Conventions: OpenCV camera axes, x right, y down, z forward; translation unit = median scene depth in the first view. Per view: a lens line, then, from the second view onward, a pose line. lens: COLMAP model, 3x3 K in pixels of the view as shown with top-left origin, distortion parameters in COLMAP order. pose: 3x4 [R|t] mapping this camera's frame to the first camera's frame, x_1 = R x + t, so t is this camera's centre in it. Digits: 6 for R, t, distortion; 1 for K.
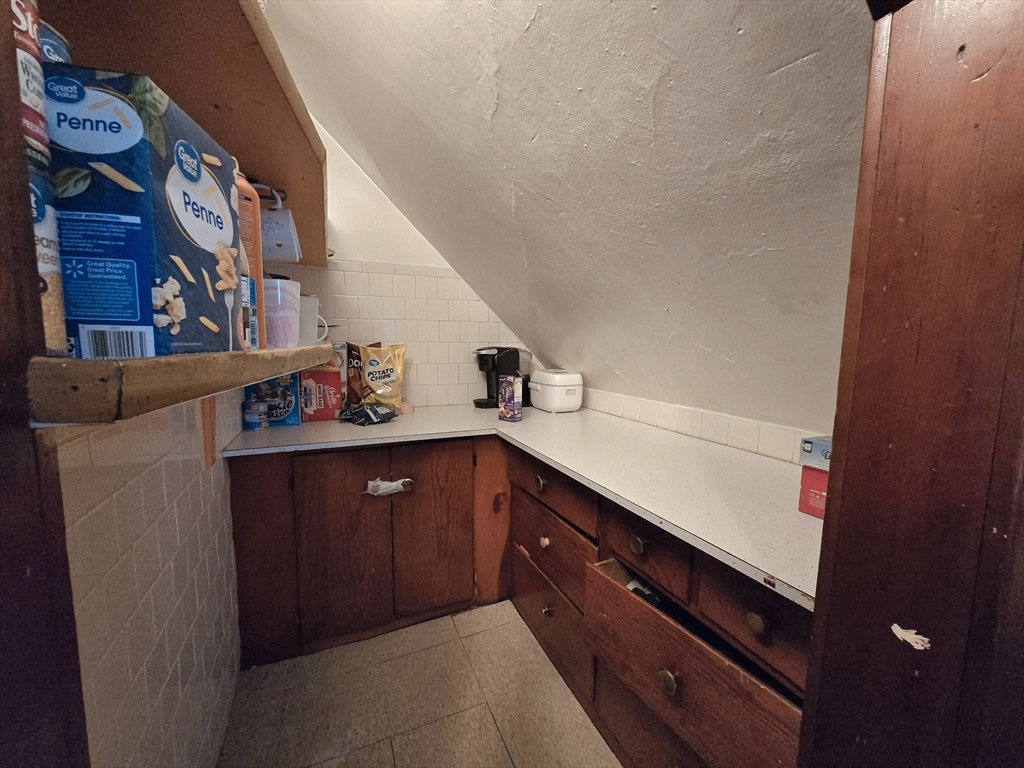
lens RADIAL K [[419.7, 0, 509.9], [0, 419.7, 385.3], [0, 0, 1]] dist [-0.002404, 0.001048]
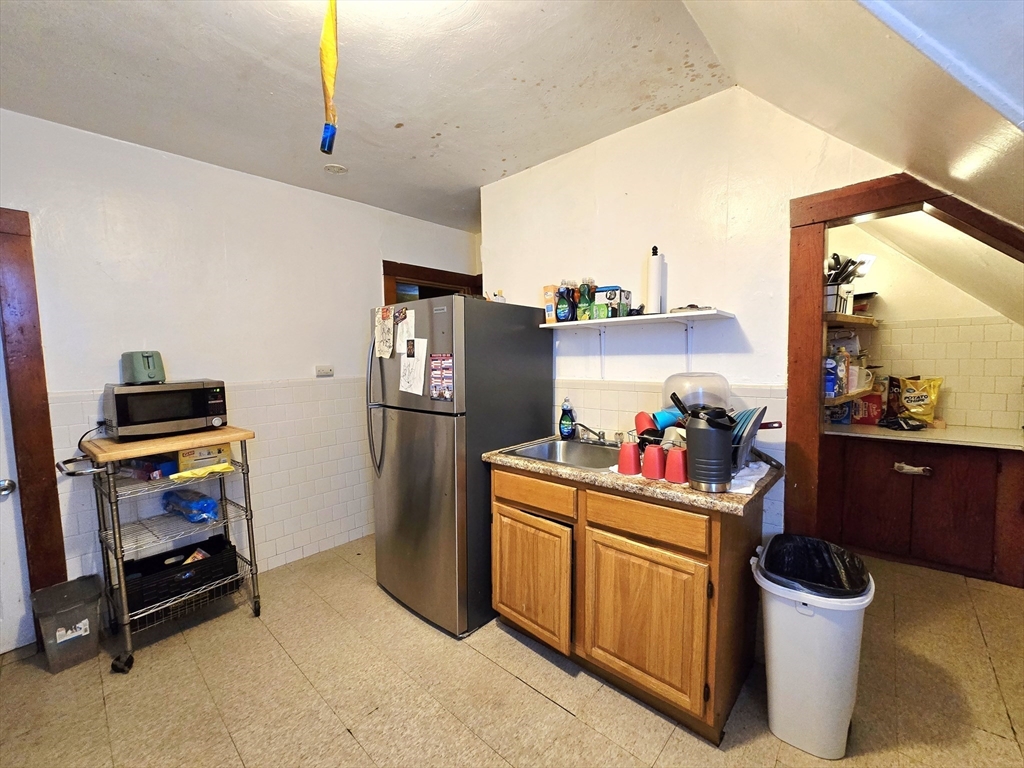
lens RADIAL K [[419.7, 0, 509.9], [0, 419.7, 385.3], [0, 0, 1]] dist [-0.002404, 0.001048]
pose [[0.421544, 0.045524, -0.905665, 0.429240], [-0.067551, 0.997541, 0.018700, -0.004619], [0.904289, 0.053295, 0.423582, -0.929158]]
